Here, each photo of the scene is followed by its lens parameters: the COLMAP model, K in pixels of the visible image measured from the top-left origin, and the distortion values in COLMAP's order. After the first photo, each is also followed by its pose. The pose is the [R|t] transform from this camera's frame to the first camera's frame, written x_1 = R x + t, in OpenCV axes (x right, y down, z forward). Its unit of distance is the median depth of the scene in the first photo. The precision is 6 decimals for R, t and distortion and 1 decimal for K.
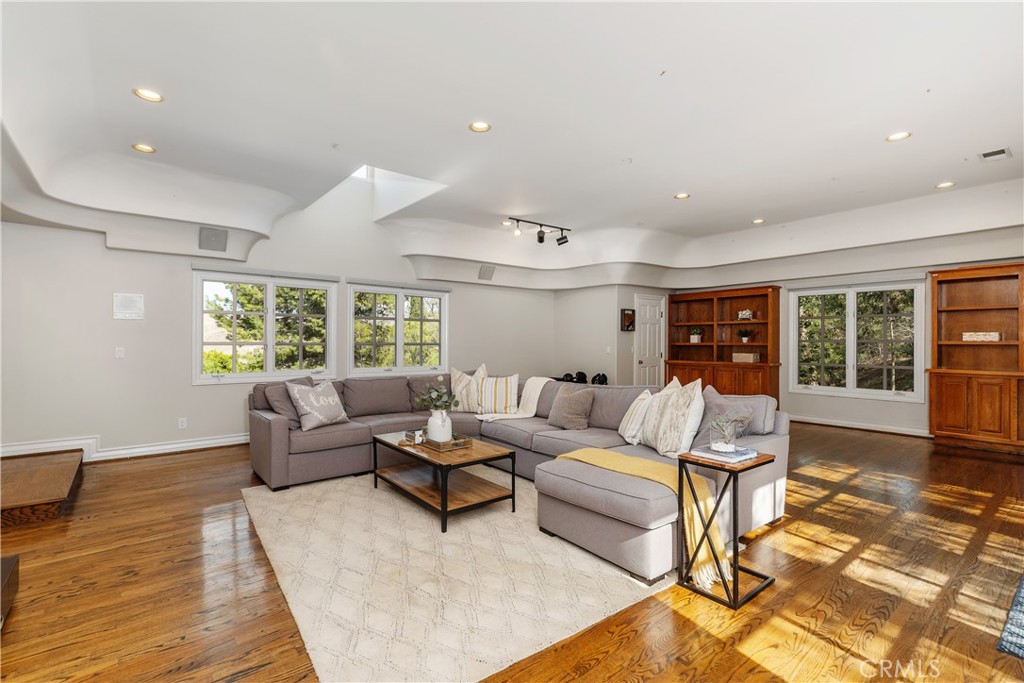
lens RADIAL K [[462.5, 0, 512.6], [0, 462.5, 337.9], [0, 0, 1]] dist [0.001899, -0.000211]
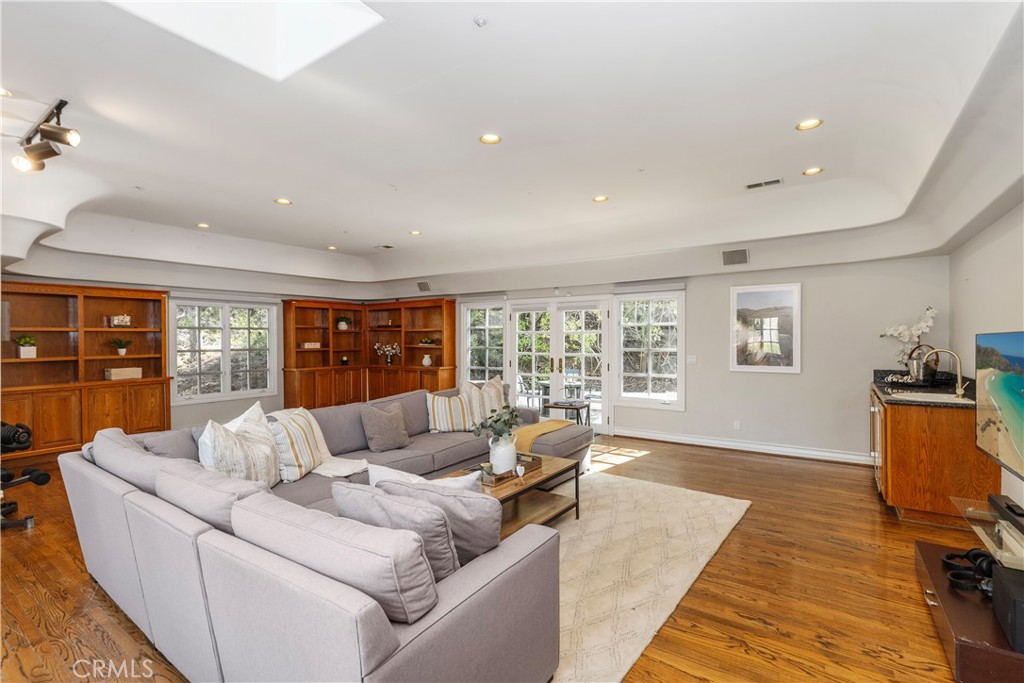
lens RADIAL K [[462.5, 0, 512.6], [0, 462.5, 337.9], [0, 0, 1]] dist [0.001899, -0.000211]
pose [[-0.271721, 0.005685, 0.962359, -0.490912], [0.005646, 0.999975, -0.004313, -0.013310], [-0.962359, 0.004262, -0.271747, 0.585985]]
